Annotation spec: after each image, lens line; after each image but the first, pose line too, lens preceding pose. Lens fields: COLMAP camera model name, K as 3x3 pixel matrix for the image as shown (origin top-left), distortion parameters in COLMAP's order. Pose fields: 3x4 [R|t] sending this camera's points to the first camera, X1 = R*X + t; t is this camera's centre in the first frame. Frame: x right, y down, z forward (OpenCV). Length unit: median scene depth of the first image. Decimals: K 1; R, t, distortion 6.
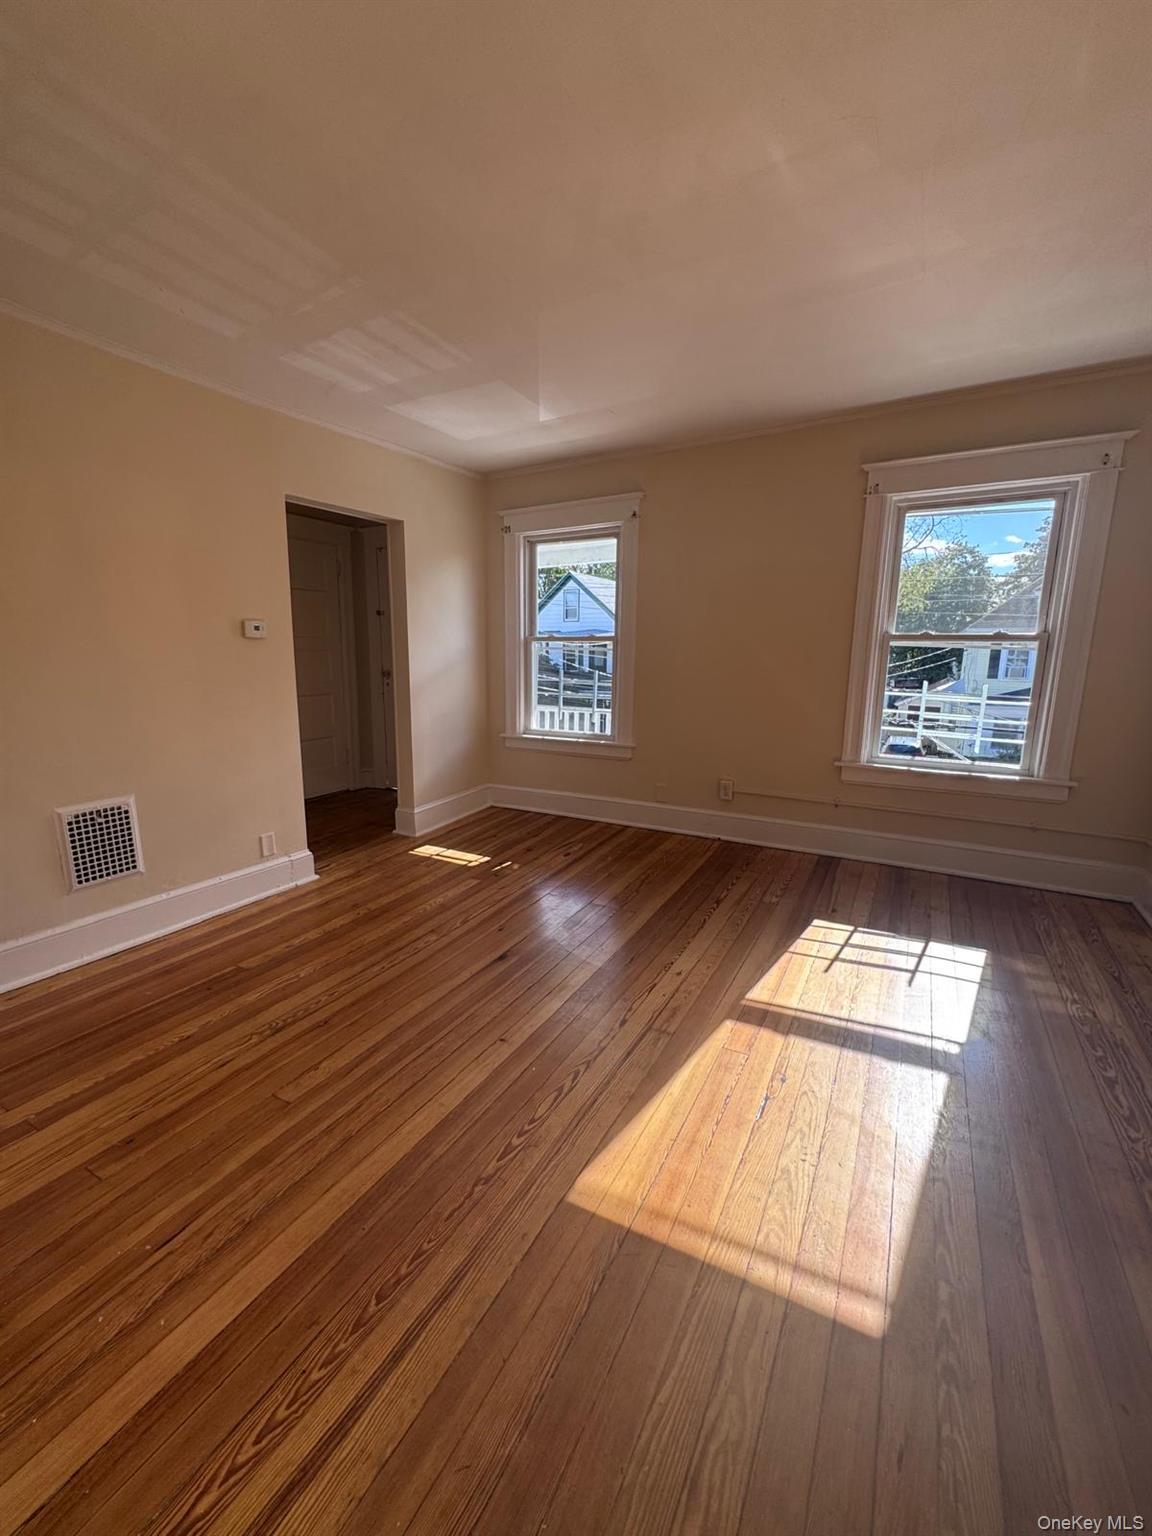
lens RADIAL K [[614.6, 0, 576.0], [0, 614.6, 768.0], [0, 0, 1]] dist [-0.003177, -0.000266]
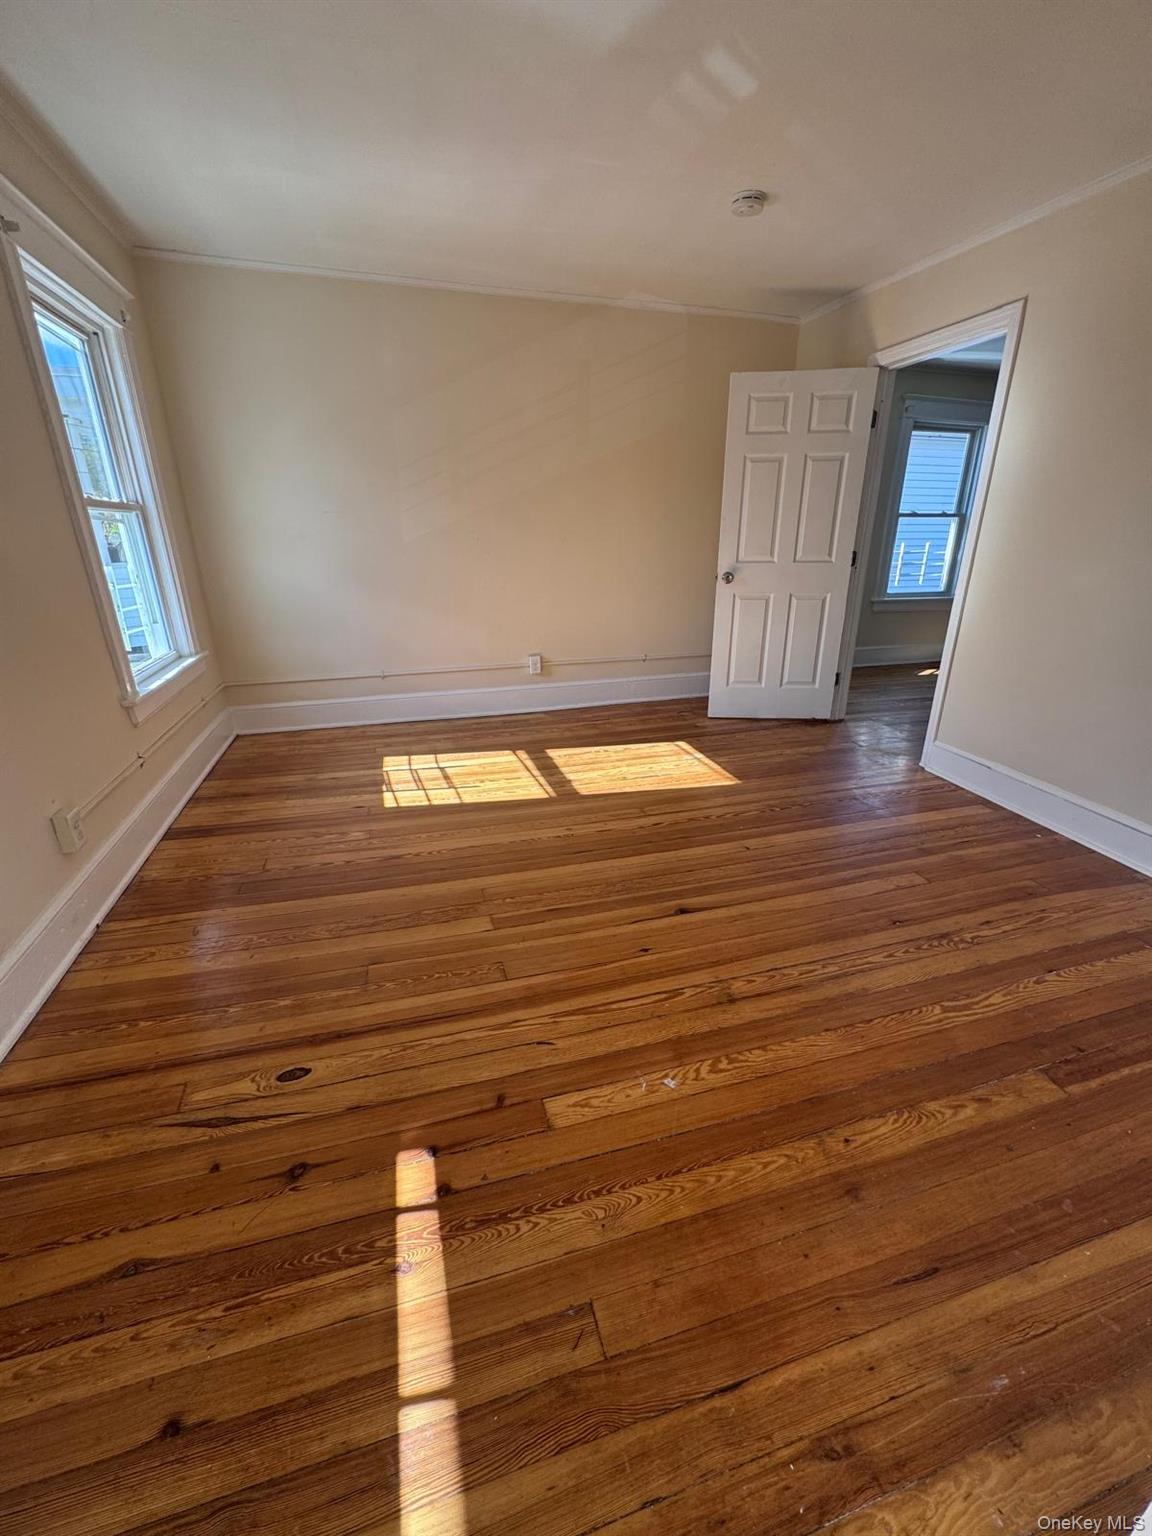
lens RADIAL K [[614.6, 0, 576.0], [0, 614.6, 768.0], [0, 0, 1]] dist [-0.003177, -0.000266]
pose [[-0.717113, -0.256278, 0.648128, -0.503460], [0.127154, 0.866225, 0.483205, -0.281880], [-0.685259, 0.428925, -0.588594, 1.490514]]
